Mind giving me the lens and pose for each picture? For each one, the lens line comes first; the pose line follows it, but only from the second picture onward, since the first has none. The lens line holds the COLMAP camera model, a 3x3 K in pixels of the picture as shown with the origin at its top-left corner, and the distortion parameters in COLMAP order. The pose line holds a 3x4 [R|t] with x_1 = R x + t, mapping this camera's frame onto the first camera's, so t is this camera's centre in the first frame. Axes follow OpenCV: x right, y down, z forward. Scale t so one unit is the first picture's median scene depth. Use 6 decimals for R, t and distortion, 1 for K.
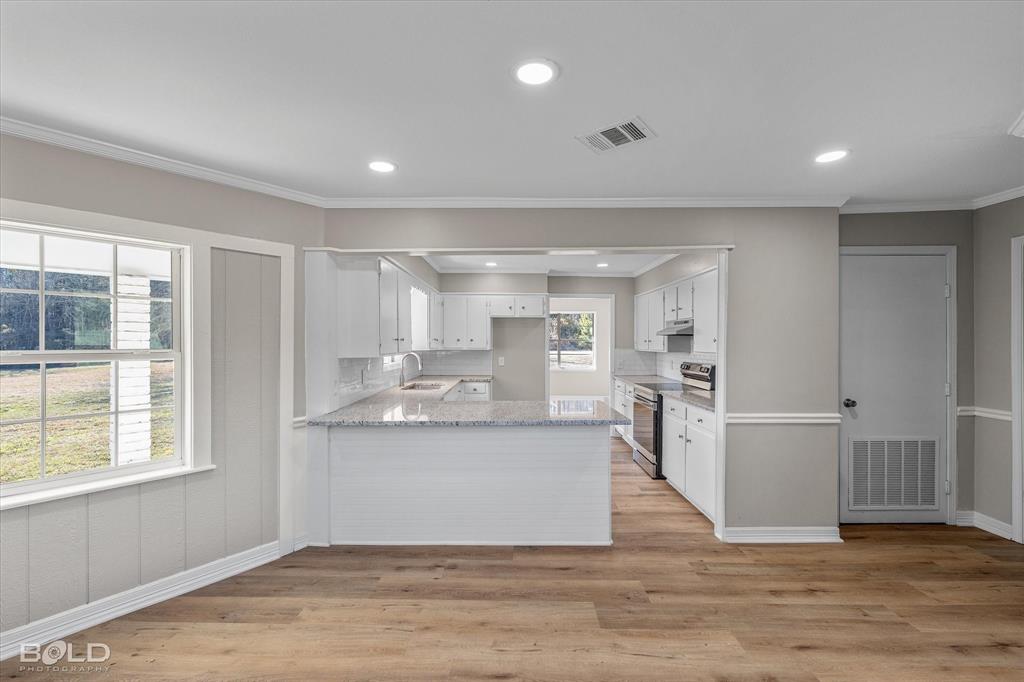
lens RADIAL K [[429.7, 0, 512.0], [0, 429.7, 341.0], [0, 0, 1]] dist [0.000219, -0.000058]
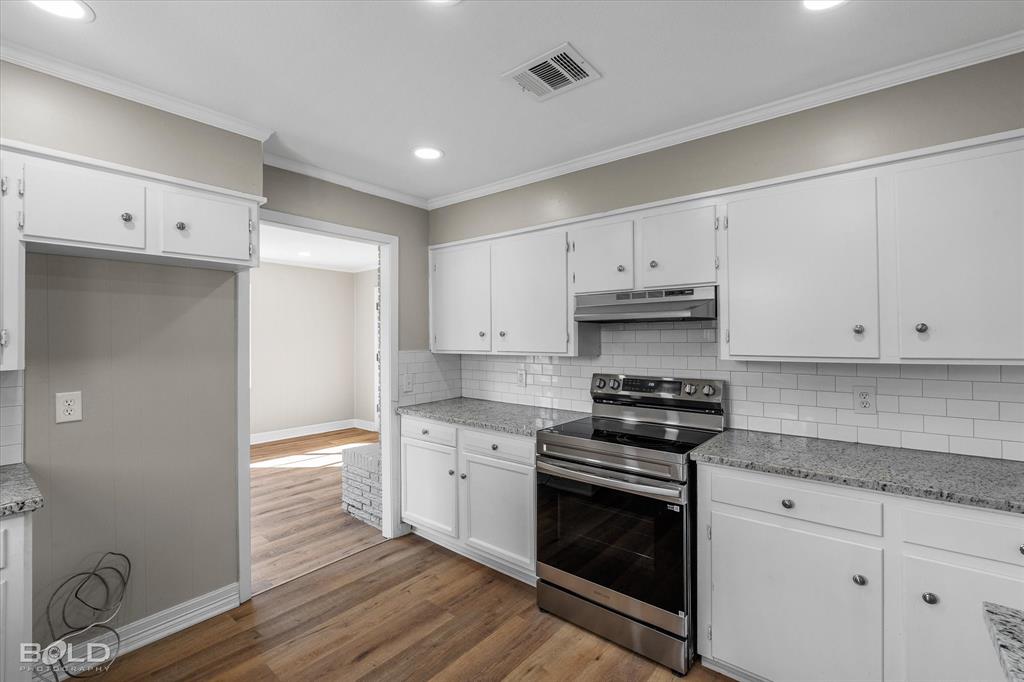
lens RADIAL K [[450.7, 0, 512.0], [0, 450.7, 341.0], [0, 0, 1]] dist [0.002397, 0.000107]
pose [[0.636650, -0.011557, 0.771067, -0.072275], [0.003595, 0.999921, 0.012019, 0.000948], [-0.771145, -0.004880, 0.636641, 0.612012]]
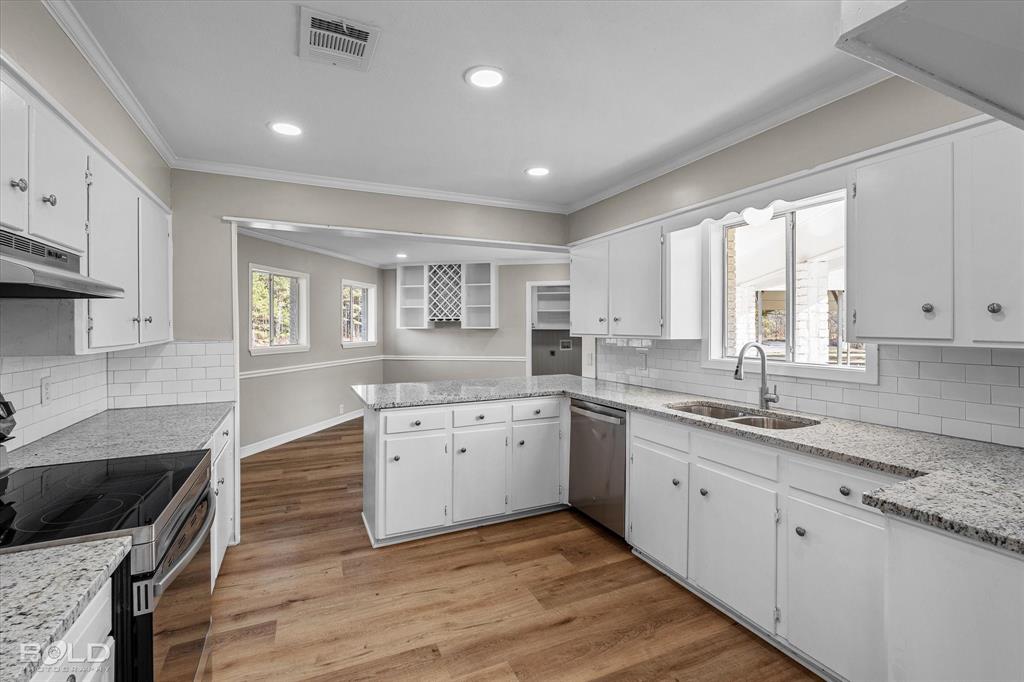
lens RADIAL K [[456.8, 0, 512.3], [0, 456.8, 328.0], [0, 0, 1]] dist [0.001209, 0.000130]
pose [[-0.901527, 0.003838, -0.432706, 0.188091], [0.005068, 0.999986, -0.001690, 0.007630], [0.432693, -0.003717, -0.901534, 1.061416]]
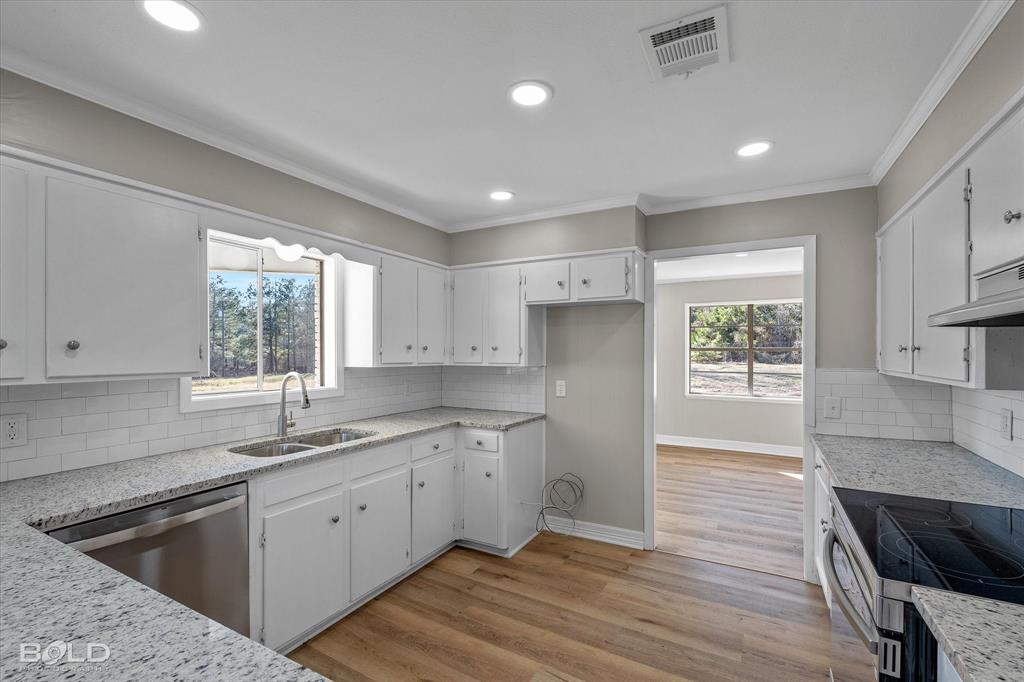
lens RADIAL K [[443.2, 0, 517.2], [0, 443.2, 359.0], [0, 0, 1]] dist [0.000850, 0.000182]
pose [[0.883213, 0.006357, -0.468930, 0.195181], [0.001291, 0.999871, 0.015986, 0.002047], [0.468971, -0.014725, 0.883091, 0.516104]]
